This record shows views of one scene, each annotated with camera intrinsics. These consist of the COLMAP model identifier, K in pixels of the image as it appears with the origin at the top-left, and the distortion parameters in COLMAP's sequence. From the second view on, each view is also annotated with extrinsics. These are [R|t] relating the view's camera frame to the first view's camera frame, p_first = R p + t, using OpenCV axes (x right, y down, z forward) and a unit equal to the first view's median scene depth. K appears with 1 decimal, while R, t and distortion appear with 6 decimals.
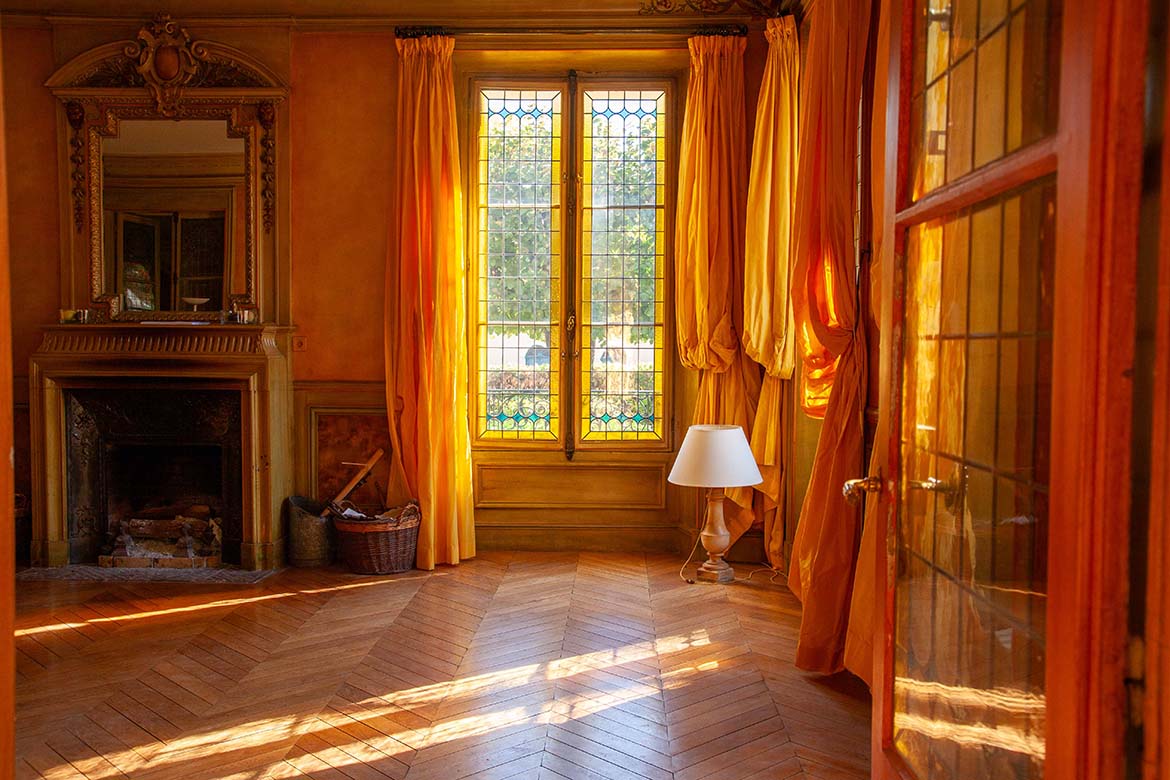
lens RADIAL K [[1055.5, 0, 575.5], [0, 1055.5, 401.1], [0, 0, 1]] dist [-0.054757, 0.183303]
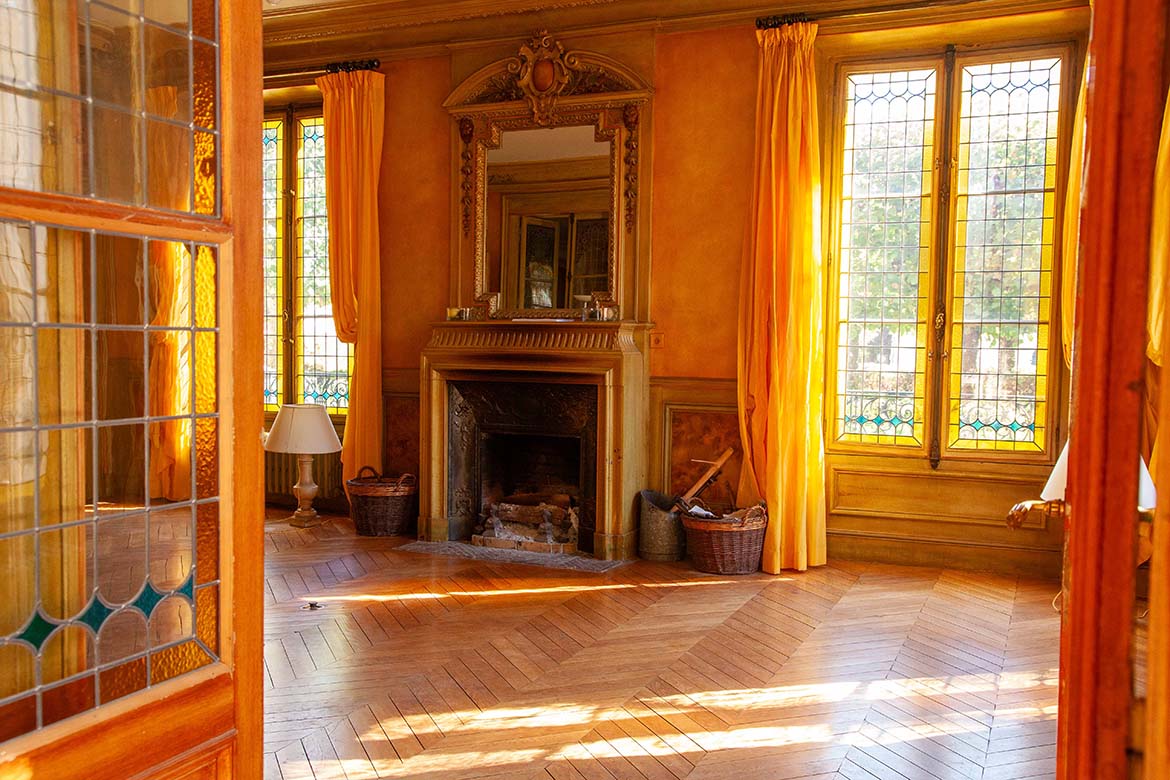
lens RADIAL K [[1080.8, 0, 582.4], [0, 1080.8, 401.2], [0, 0, 1]] dist [-0.020536, 0.129564]
pose [[0.930537, 0.028101, -0.365118, 0.054406], [-0.027630, 0.999597, 0.006515, -0.001014], [0.365154, 0.004026, 0.930938, 0.004027]]
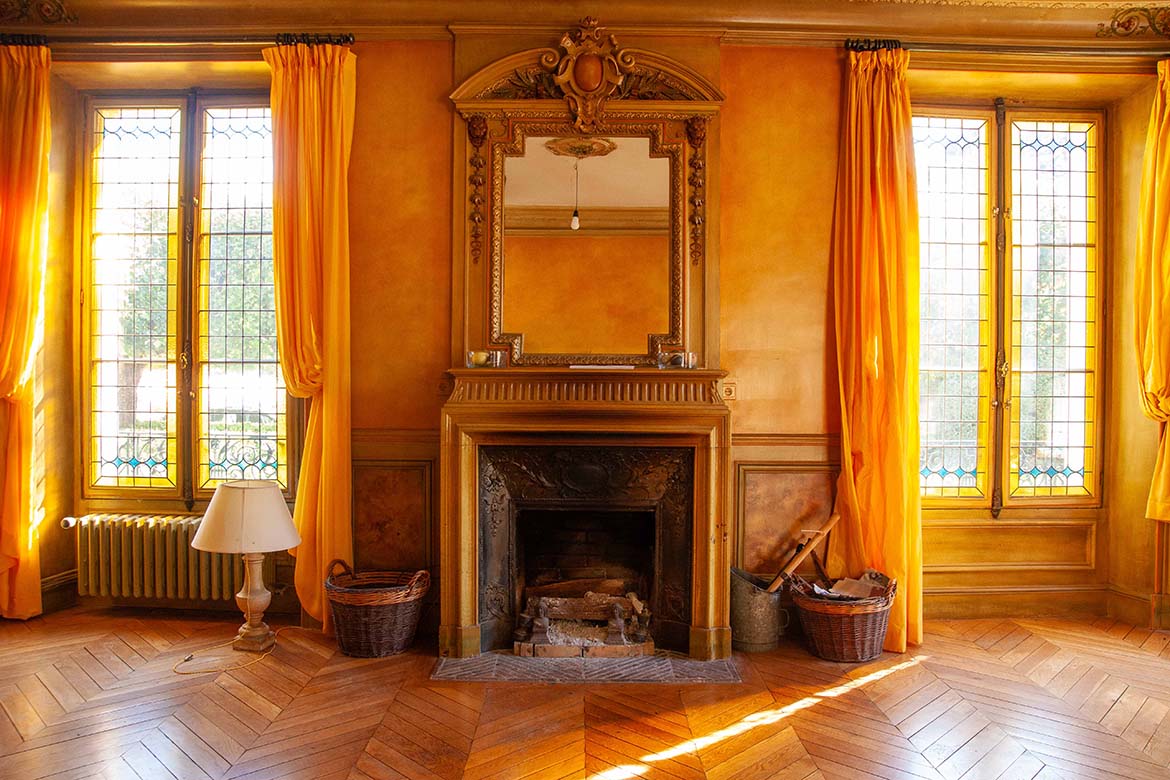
lens RADIAL K [[847.6, 0, 578.8], [0, 847.6, 396.3], [0, 0, 1]] dist [-0.122422, 0.092672]
pose [[0.999154, 0.000802, 0.041119, -0.420902], [0.000823, 0.999220, -0.039491, -0.023312], [-0.041119, 0.039491, 0.998374, 0.313017]]
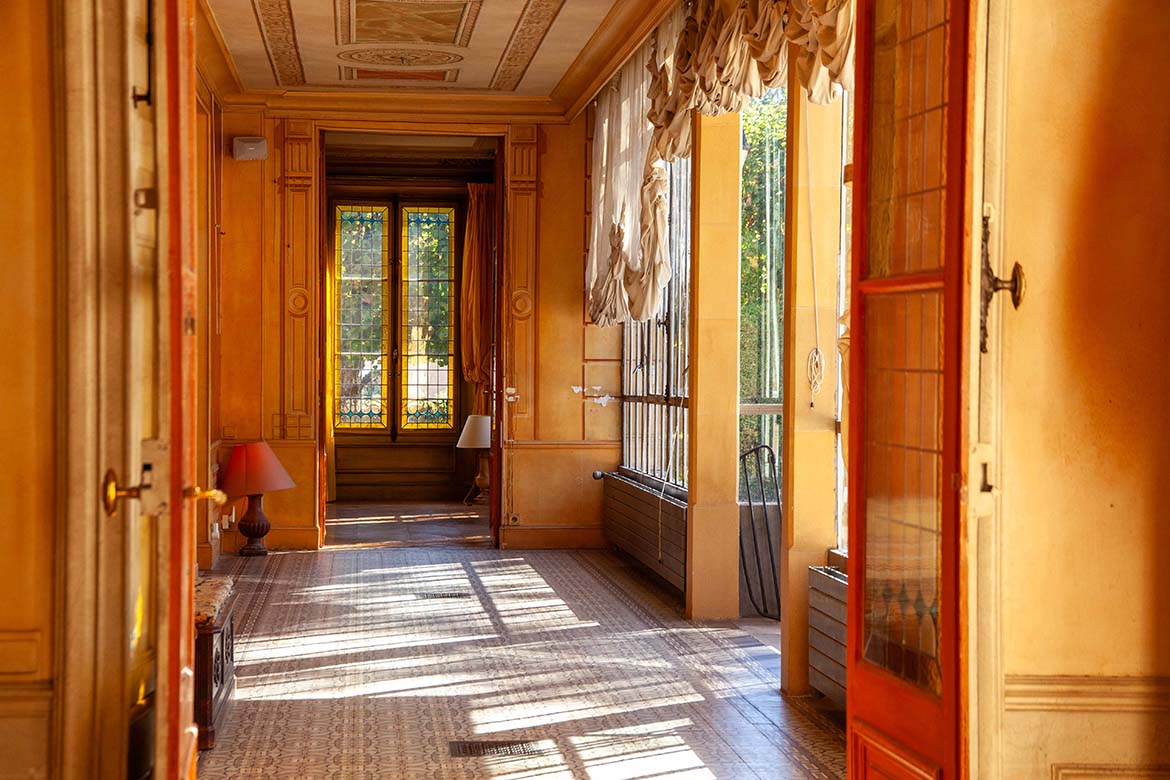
lens RADIAL K [[2260.2, 0, 589.5], [0, 2260.2, 394.6], [0, 0, 1]] dist [0.340413, -0.100309]
pose [[0.990249, 0.000341, 0.139309, -0.196653], [0.004996, 0.999267, -0.037962, 0.122037], [-0.139219, 0.038287, 0.989521, -2.497308]]
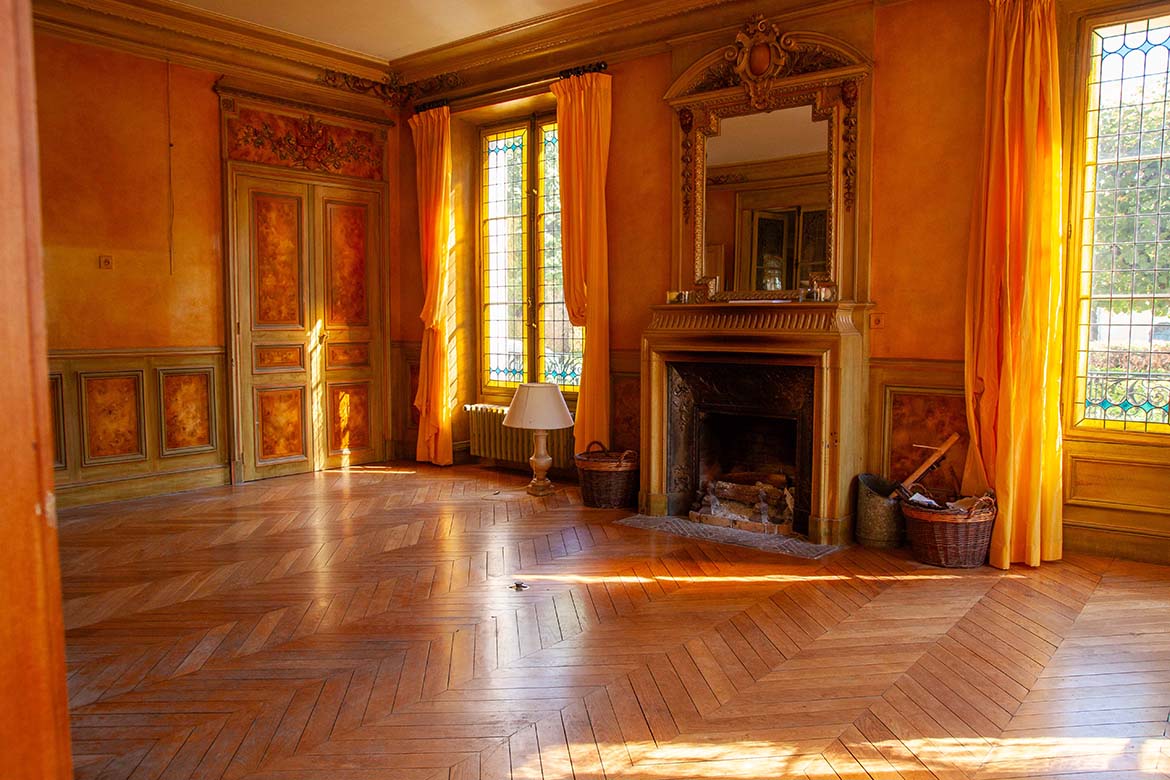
lens RADIAL K [[869.6, 0, 579.9], [0, 869.6, 398.3], [0, 0, 1]] dist [-0.113857, 0.095572]
pose [[0.800908, 0.046124, -0.597008, -0.000730], [-0.025676, 0.998757, 0.042717, -0.009214], [0.598237, -0.018883, 0.801097, 0.188437]]
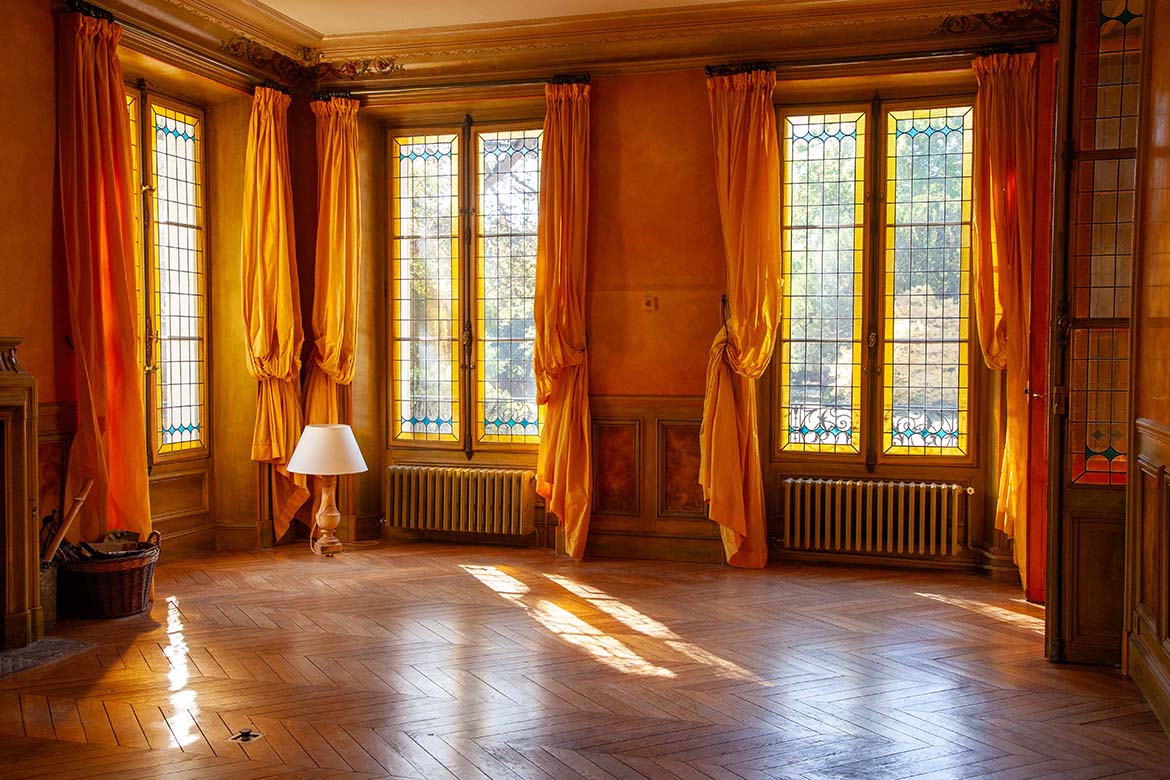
lens RADIAL K [[1164.4, 0, 572.6], [0, 1164.4, 402.1], [0, 0, 1]] dist [-0.015765, 0.142865]
pose [[0.268094, -0.045302, 0.962327, -0.998709], [0.052547, 0.998094, 0.032347, -0.028344], [-0.961958, 0.041896, 0.269964, 0.342550]]
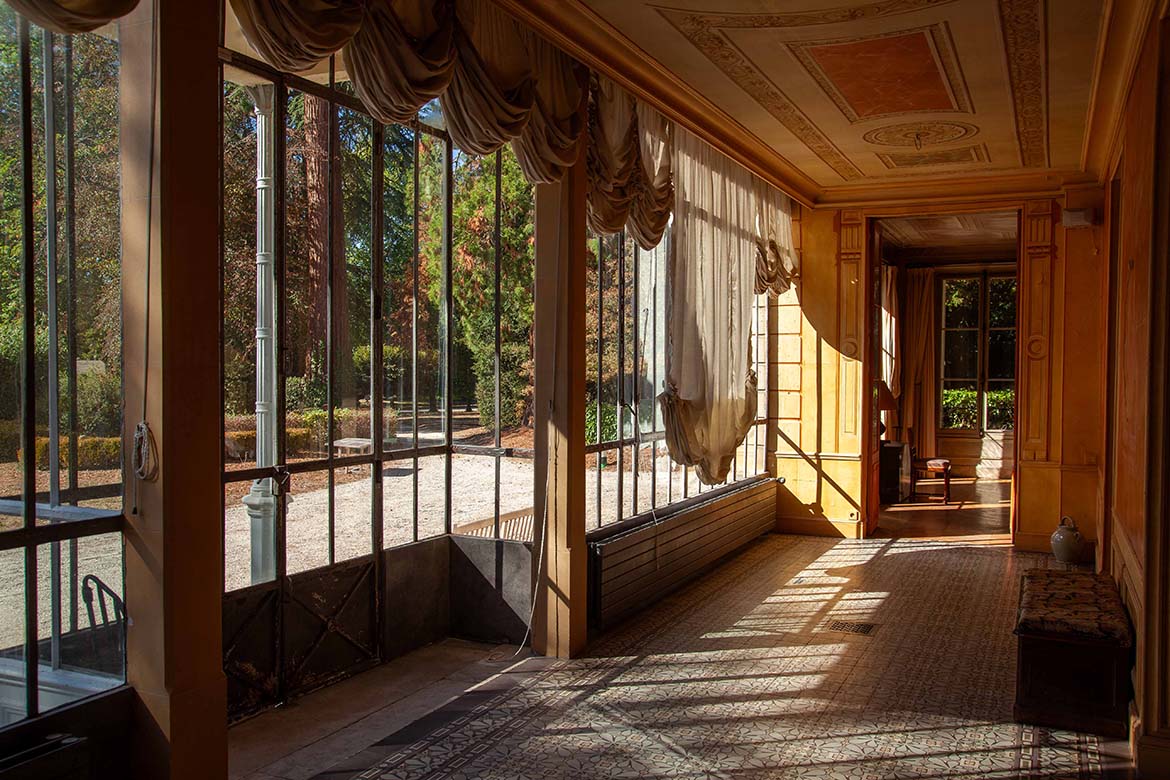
lens RADIAL K [[993.2, 0, 584.8], [0, 993.2, 394.6], [0, 0, 1]] dist [-0.017310, -0.004368]
pose [[0.926444, 0.016929, -0.376051, 0.022610], [-0.026733, 0.999425, -0.020865, 0.027717], [0.375482, 0.029383, 0.926364, -1.424871]]
